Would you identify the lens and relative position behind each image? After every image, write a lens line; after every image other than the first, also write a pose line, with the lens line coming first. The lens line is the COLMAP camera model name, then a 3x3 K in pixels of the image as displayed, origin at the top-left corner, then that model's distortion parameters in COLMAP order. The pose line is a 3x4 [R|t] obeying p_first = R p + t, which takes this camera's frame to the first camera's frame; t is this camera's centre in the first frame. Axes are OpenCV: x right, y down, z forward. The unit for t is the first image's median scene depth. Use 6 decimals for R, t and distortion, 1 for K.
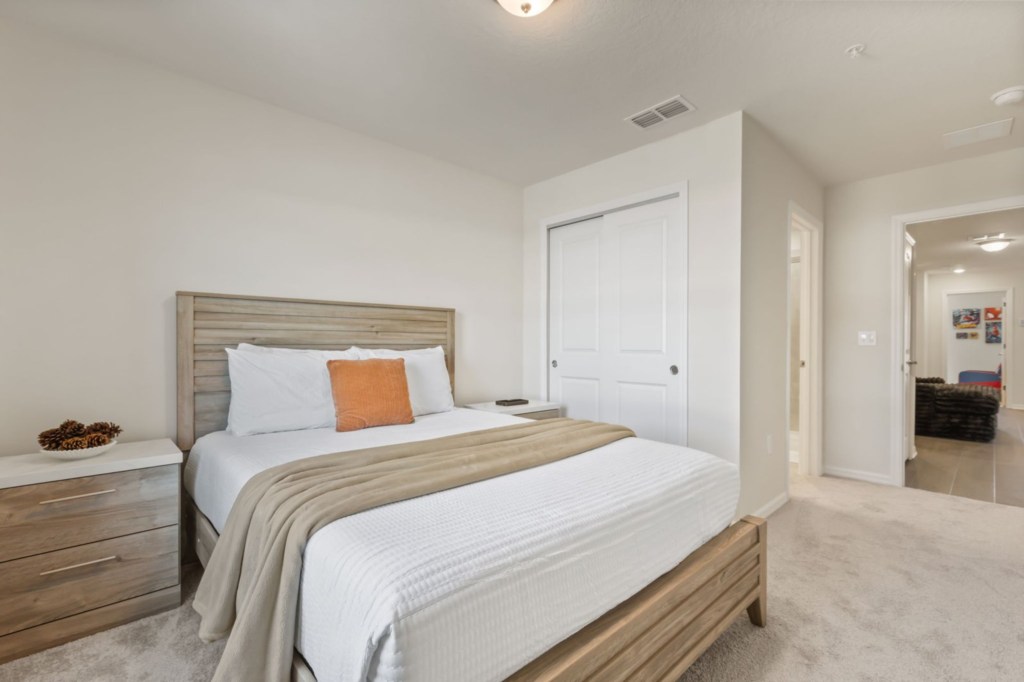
lens RADIAL K [[464.4, 0, 509.9], [0, 464.4, 345.5], [0, 0, 1]] dist [-0.002334, -0.000197]
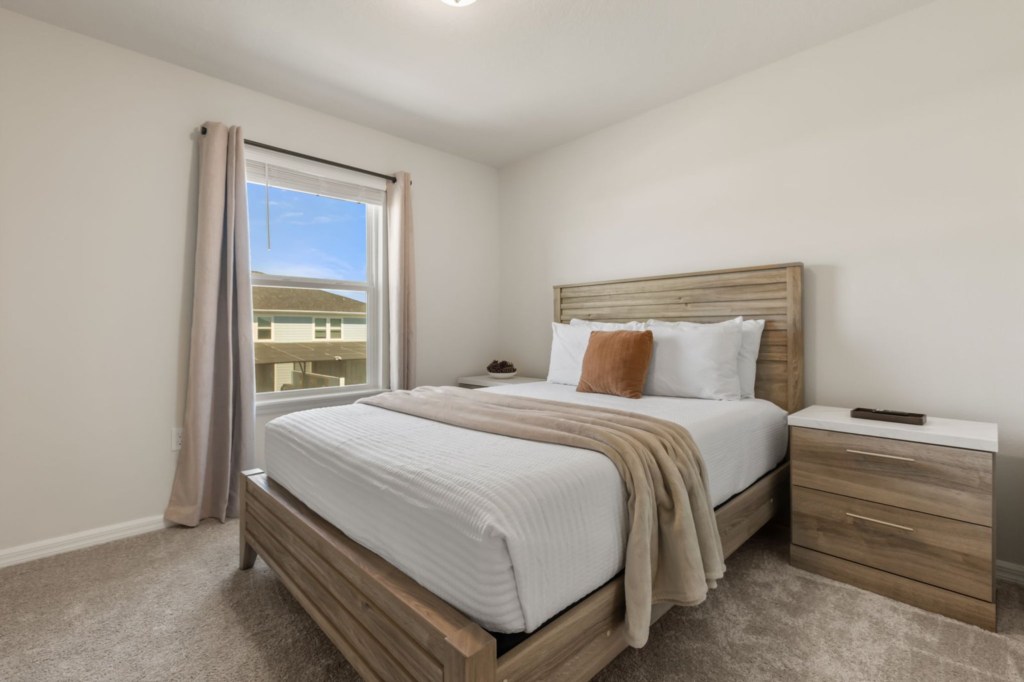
lens RADIAL K [[464.4, 0, 513.2], [0, 464.4, 337.5], [0, 0, 1]] dist [-0.002334, -0.000197]
pose [[0.003935, 0.009016, -0.999952, 0.716040], [-0.002120, 0.999957, 0.009008, 0.034589], [0.999990, 0.002084, 0.003954, 0.734239]]
